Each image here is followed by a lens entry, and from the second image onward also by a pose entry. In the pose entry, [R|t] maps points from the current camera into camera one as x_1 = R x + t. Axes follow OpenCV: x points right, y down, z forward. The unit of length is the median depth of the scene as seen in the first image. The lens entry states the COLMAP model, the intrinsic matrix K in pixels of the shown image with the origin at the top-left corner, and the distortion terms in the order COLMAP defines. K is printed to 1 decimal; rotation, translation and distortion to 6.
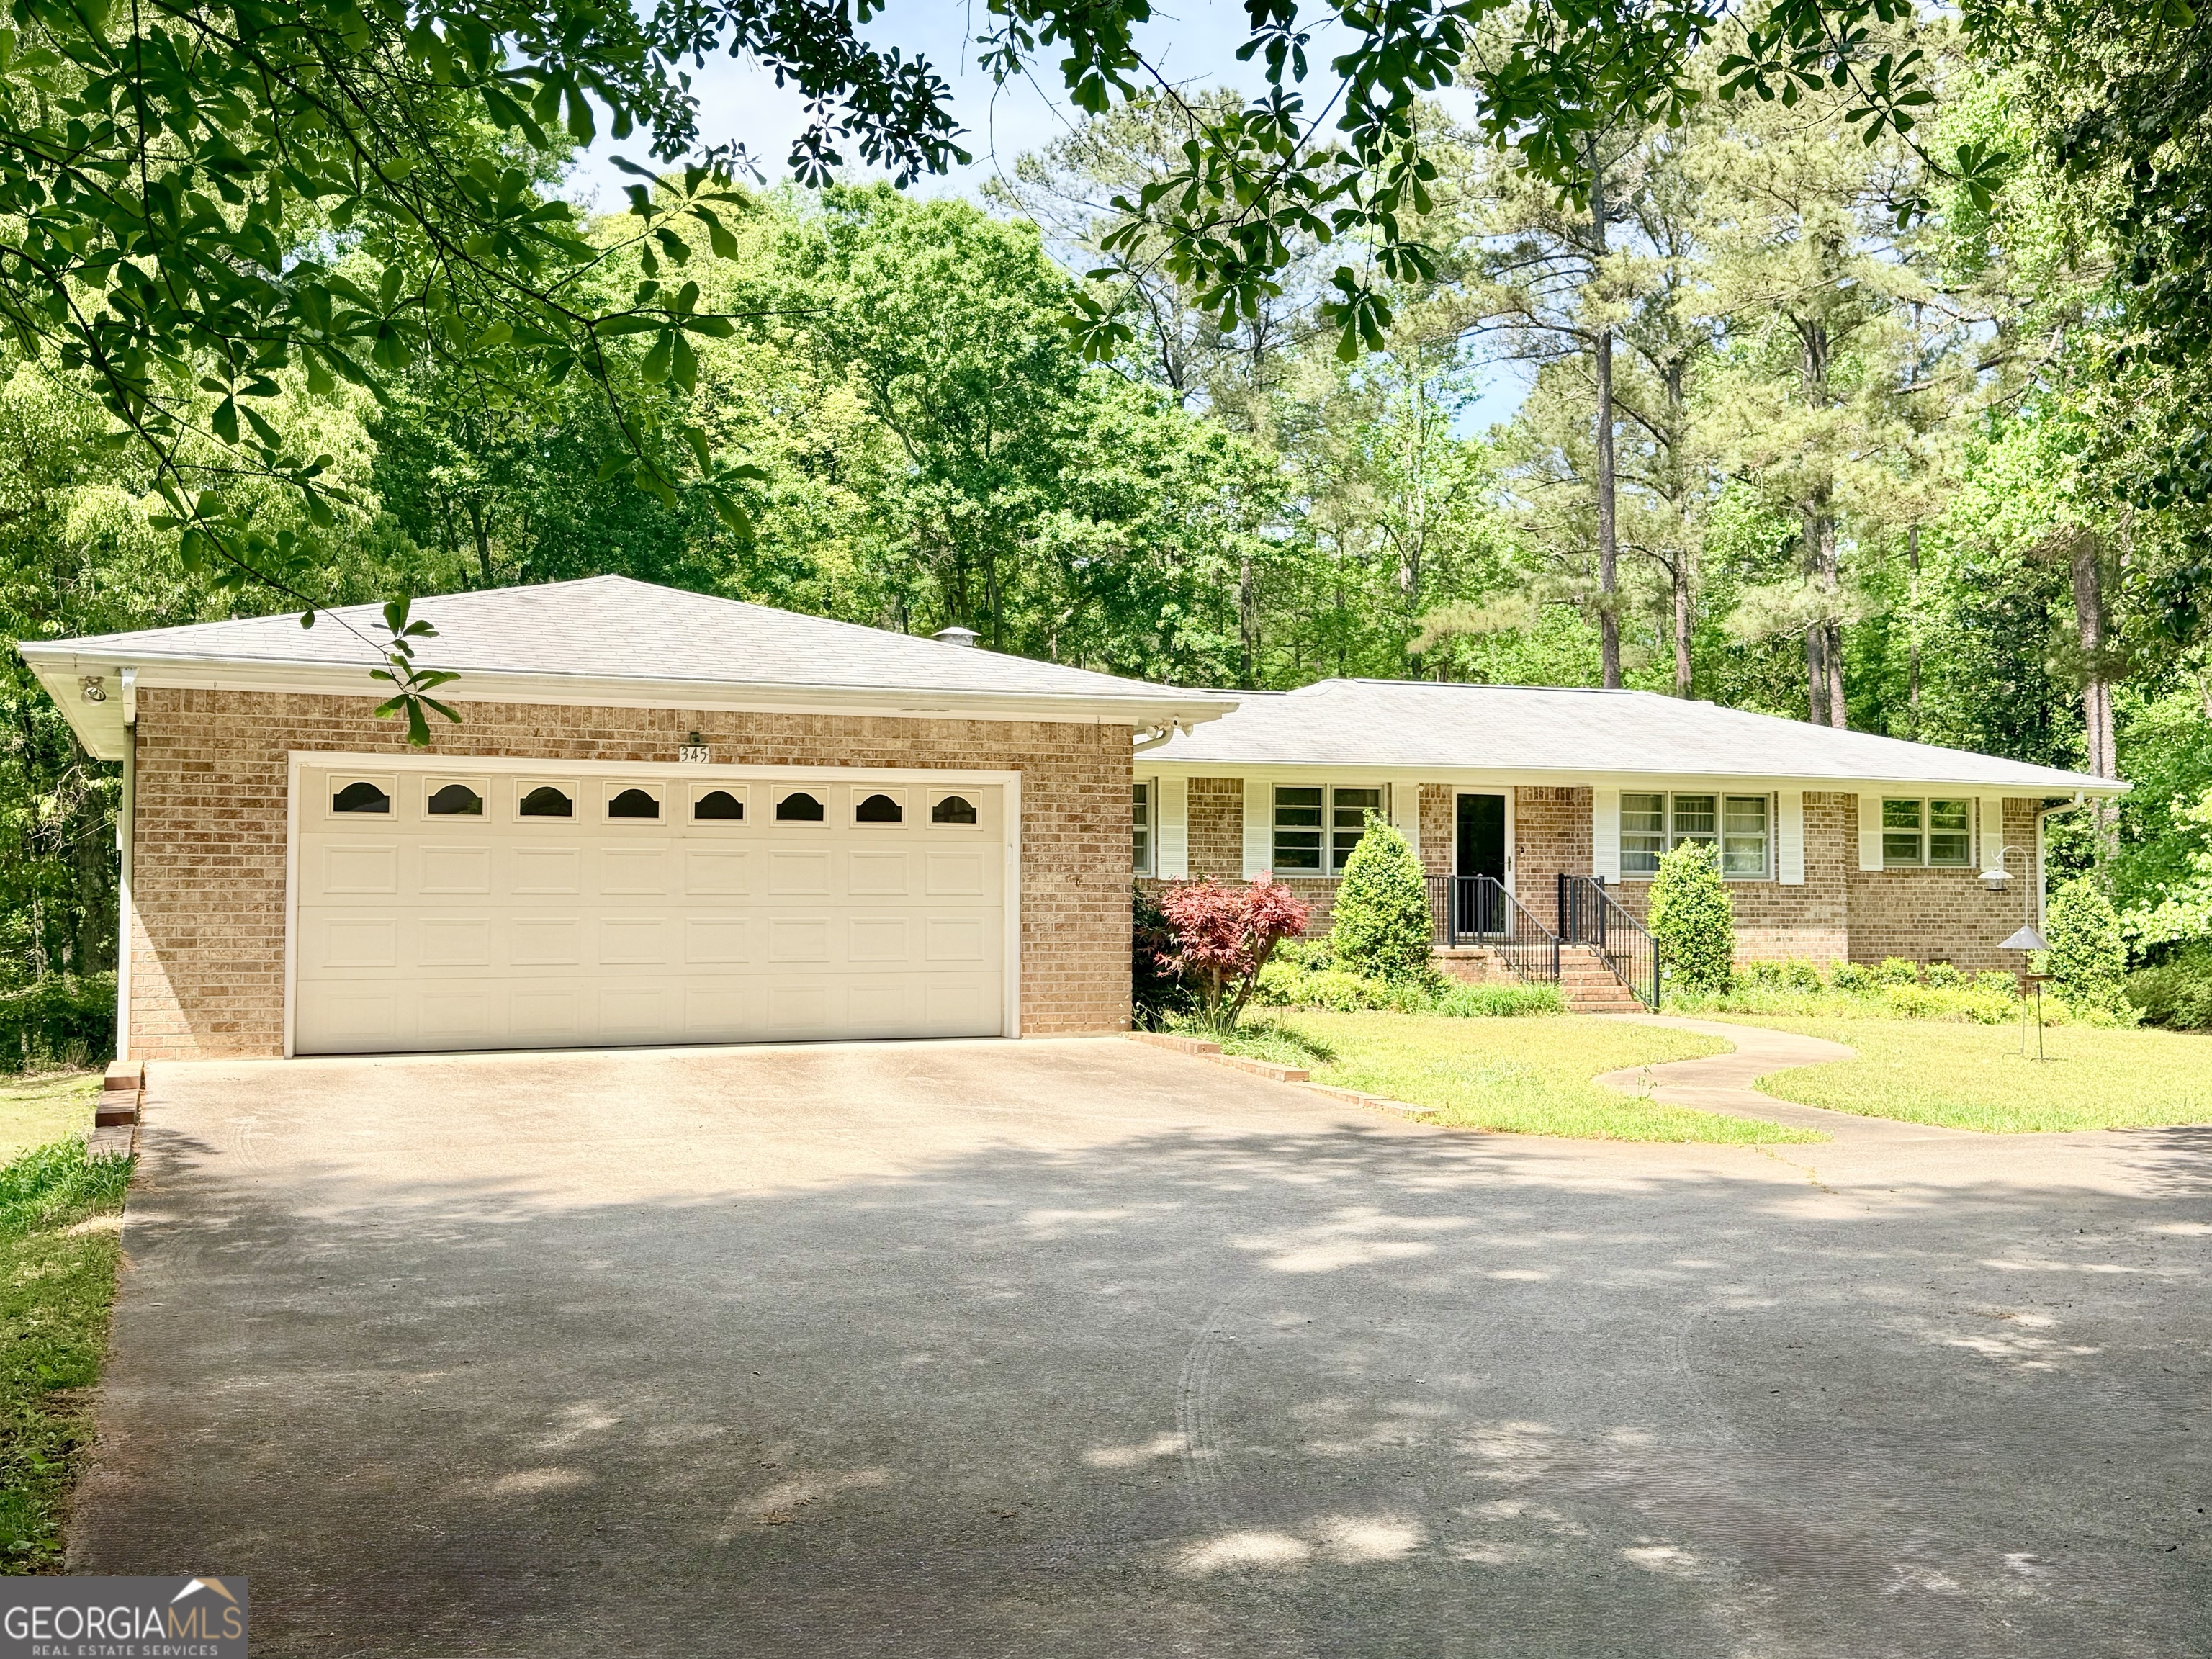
lens RADIAL K [[2180.0, 0, 1106.0], [0, 2180.0, 829.5], [0, 0, 1]] dist [0.123993, -0.005457]
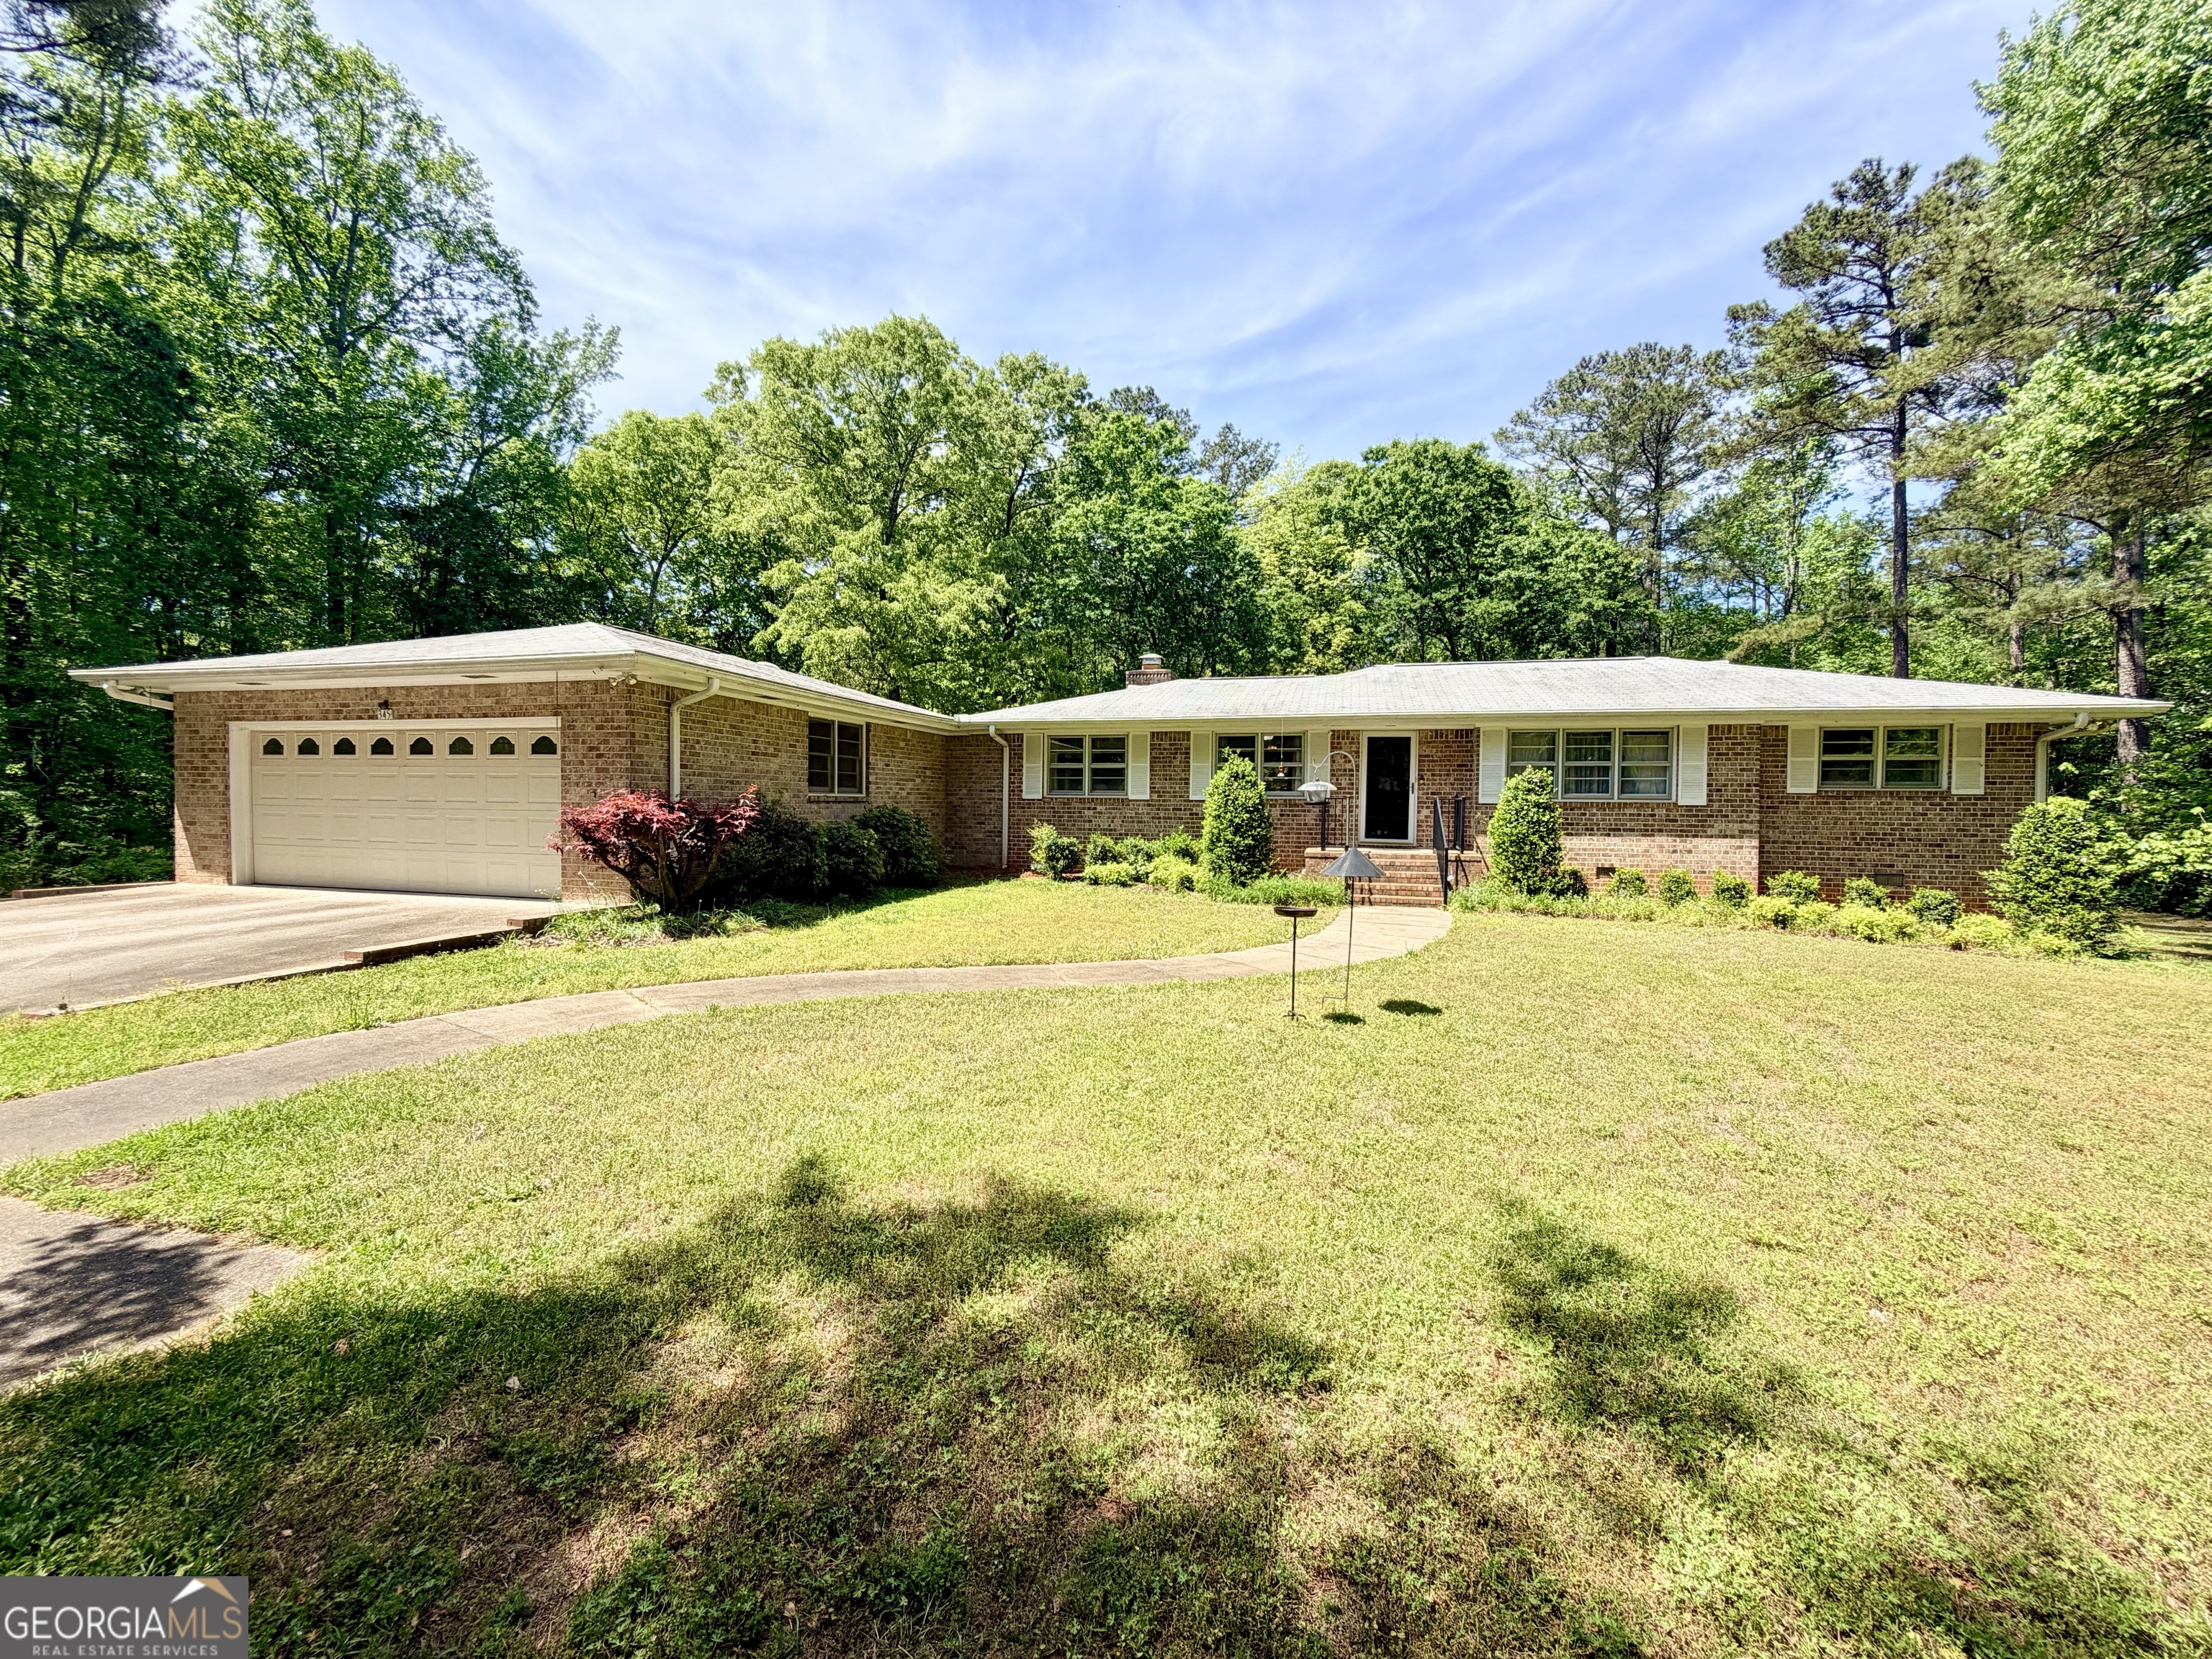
lens RADIAL K [[881.5, 0, 1115.9], [0, 881.5, 829.2], [0, 0, 1]] dist [0.000387, -0.000516]
pose [[0.793718, 0.022690, -0.607862, 0.363102], [0.007774, 0.998844, 0.047435, 0.013482], [0.608236, -0.042376, 0.792624, 0.460735]]
